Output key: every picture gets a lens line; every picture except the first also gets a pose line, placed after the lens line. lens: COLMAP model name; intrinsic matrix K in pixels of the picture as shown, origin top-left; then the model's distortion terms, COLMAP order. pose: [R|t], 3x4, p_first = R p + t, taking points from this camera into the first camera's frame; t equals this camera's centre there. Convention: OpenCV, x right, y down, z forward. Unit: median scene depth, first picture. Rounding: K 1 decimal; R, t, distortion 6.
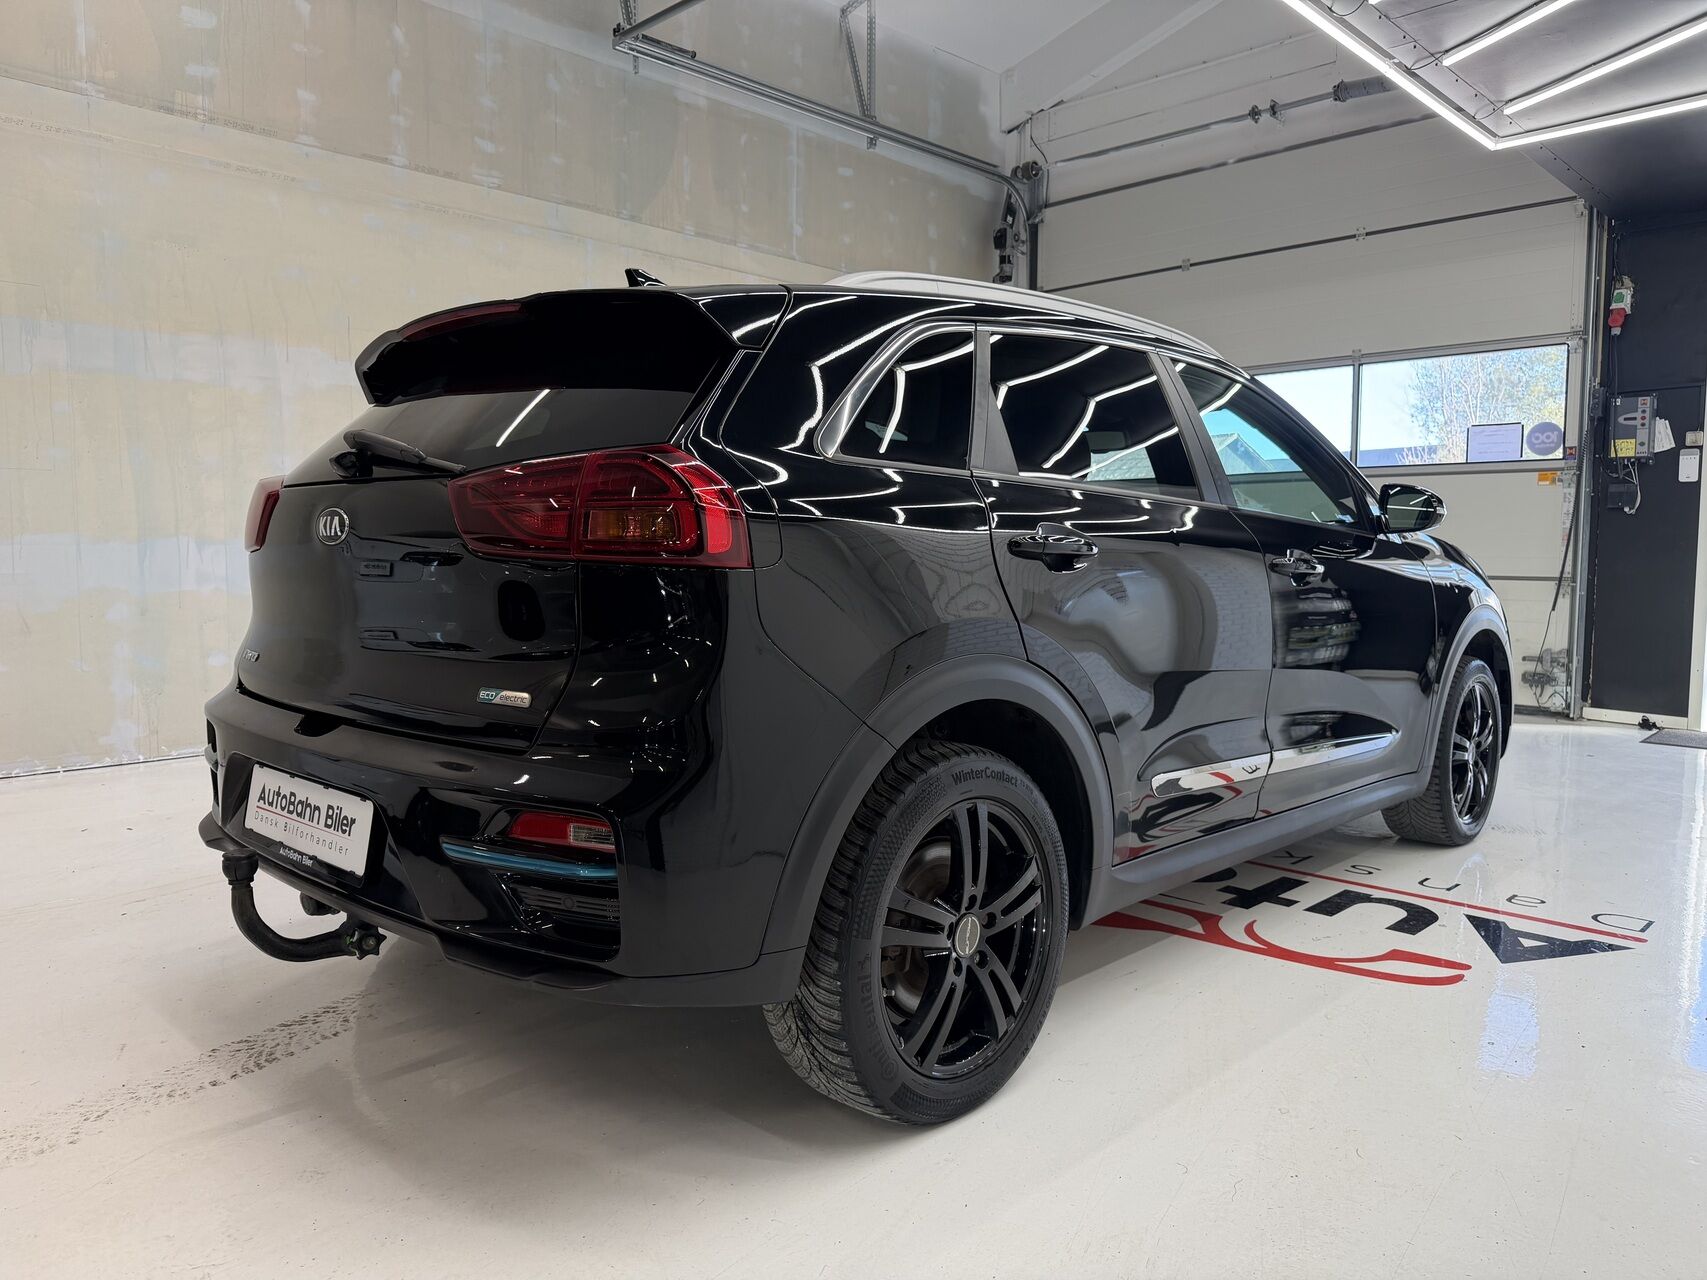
lens RADIAL K [[1199.8, 0, 849.2], [0, 1199.8, 653.5], [0, 0, 1]] dist [0.018713, -0.039519]
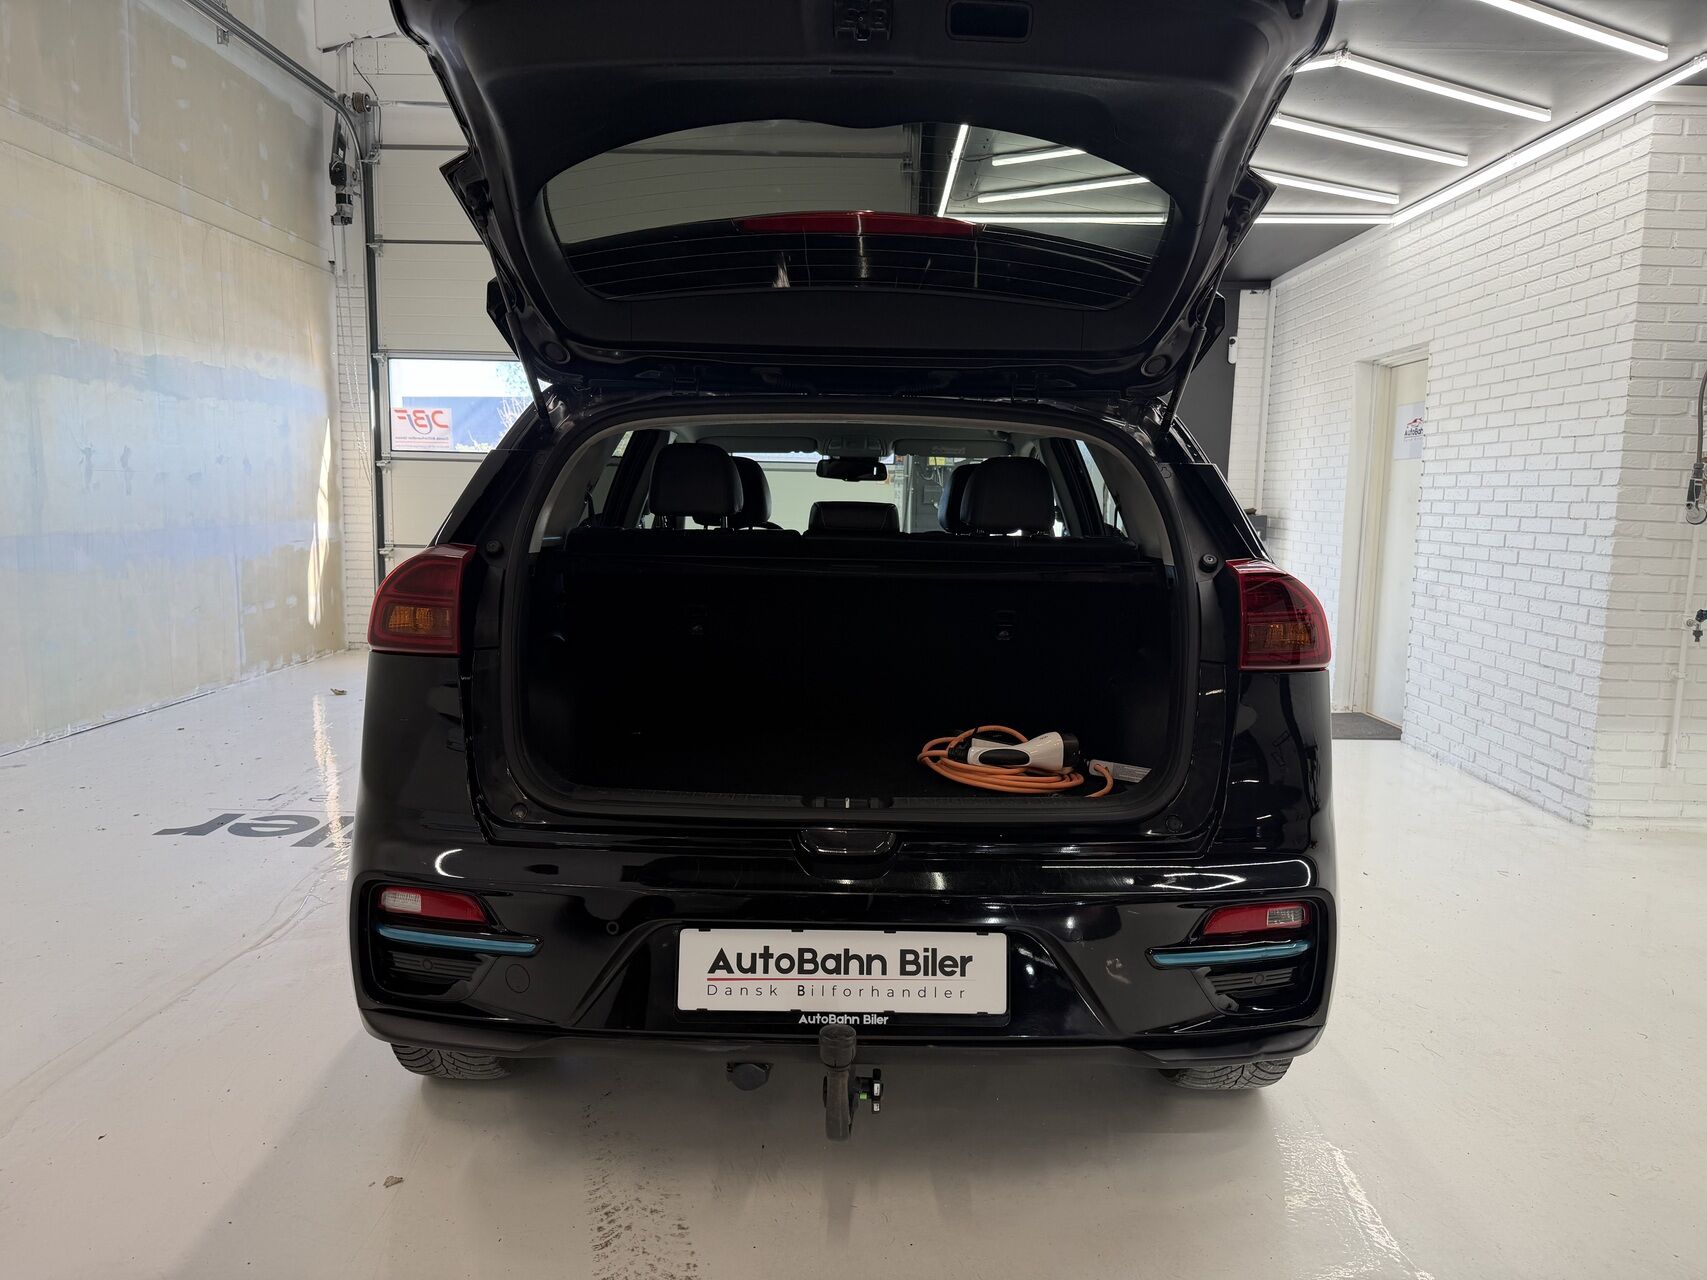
lens RADIAL K [[1199.8, 0, 859.4], [0, 1199.8, 655.0], [0, 0, 1]] dist [0.018713, -0.039519]
pose [[0.724028, -0.077529, 0.685399, -0.317431], [0.042758, 0.996797, 0.067584, -0.046866], [-0.688444, -0.019626, 0.725024, 0.113925]]
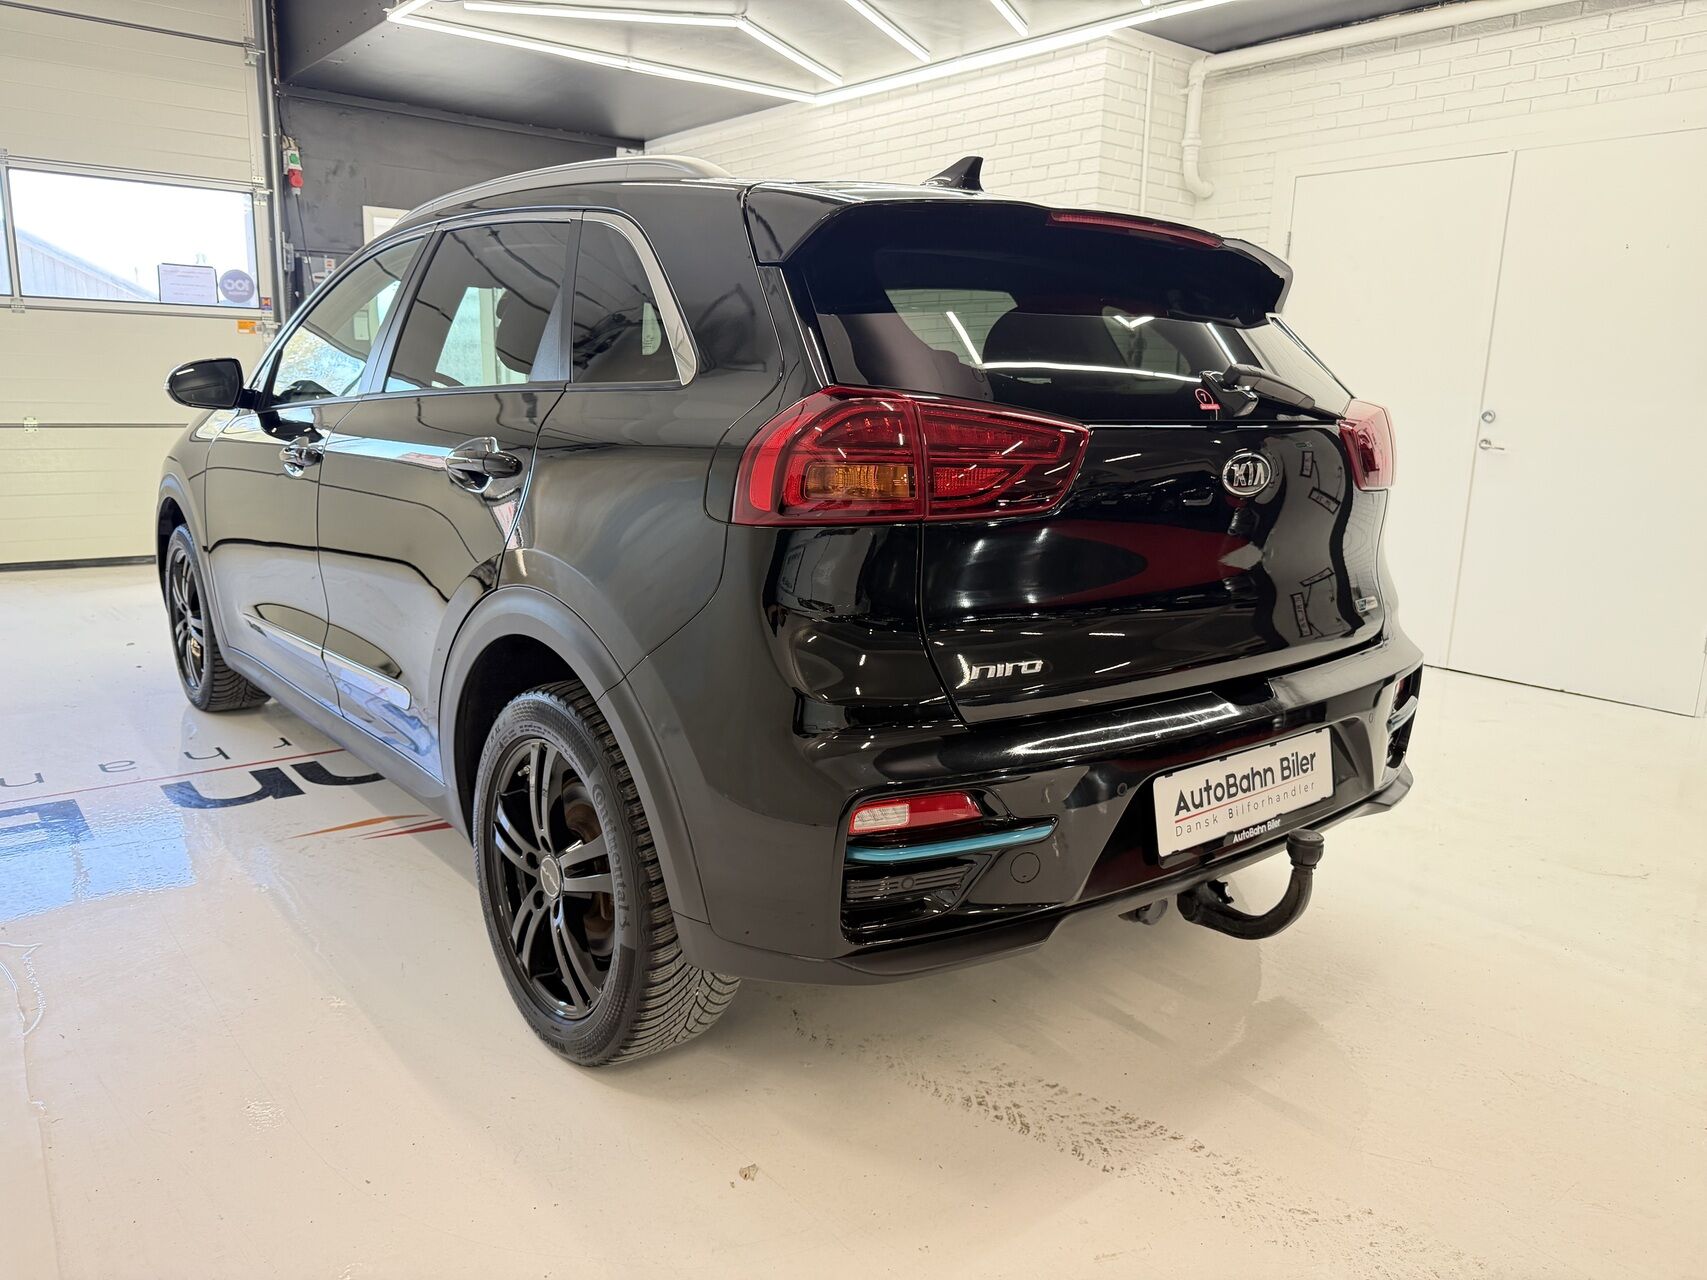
lens RADIAL K [[1199.8, 0, 852.1], [0, 1199.8, 651.5], [0, 0, 1]] dist [0.018713, -0.039519]
pose [[0.125550, -0.209601, 0.969693, -0.425999], [0.057952, 0.977308, 0.203744, -0.054478], [-0.990393, 0.030615, 0.134848, 0.365605]]
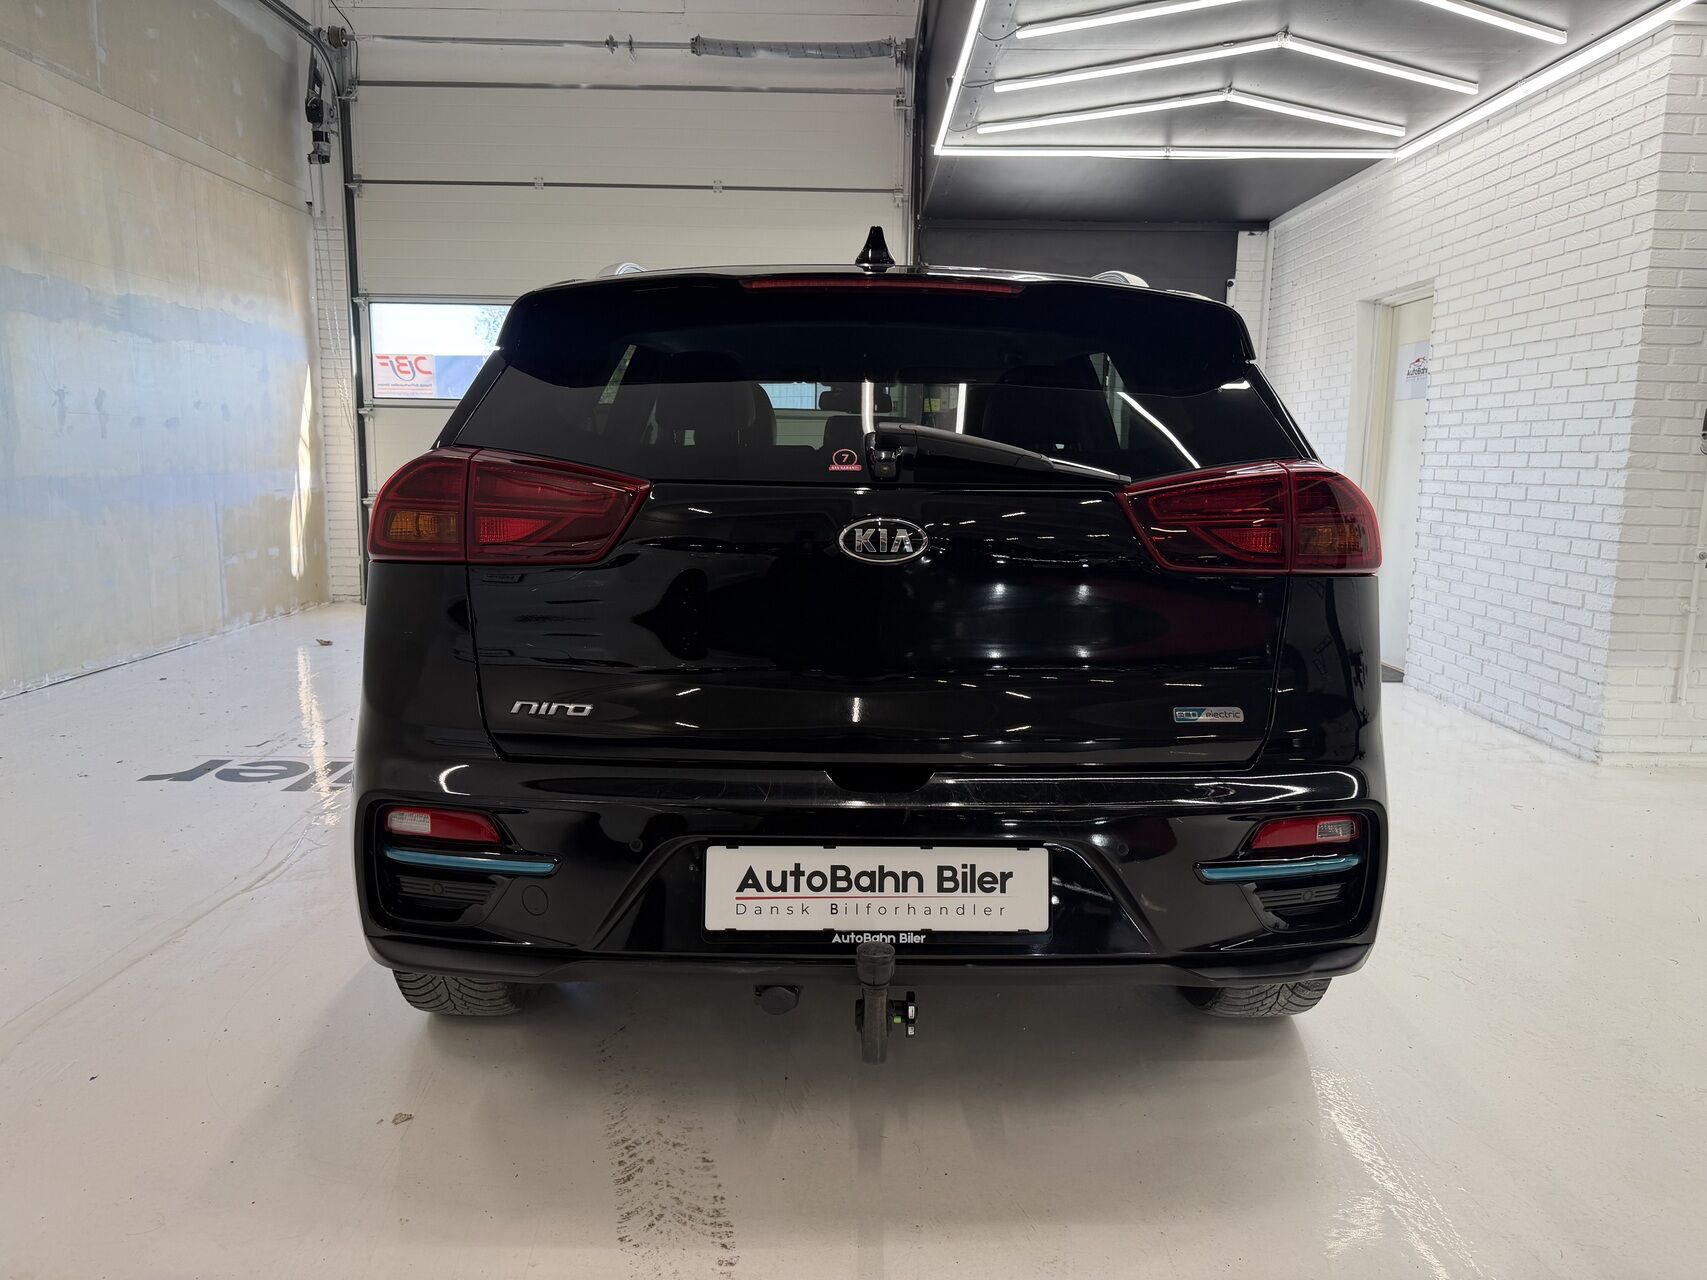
lens RADIAL K [[1199.8, 0, 865.6], [0, 1199.8, 647.8], [0, 0, 1]] dist [0.018713, -0.039519]
pose [[0.711300, -0.099969, 0.695743, -0.316390], [0.047323, 0.994399, 0.094501, -0.033757], [-0.701294, -0.034294, 0.712047, 0.131097]]
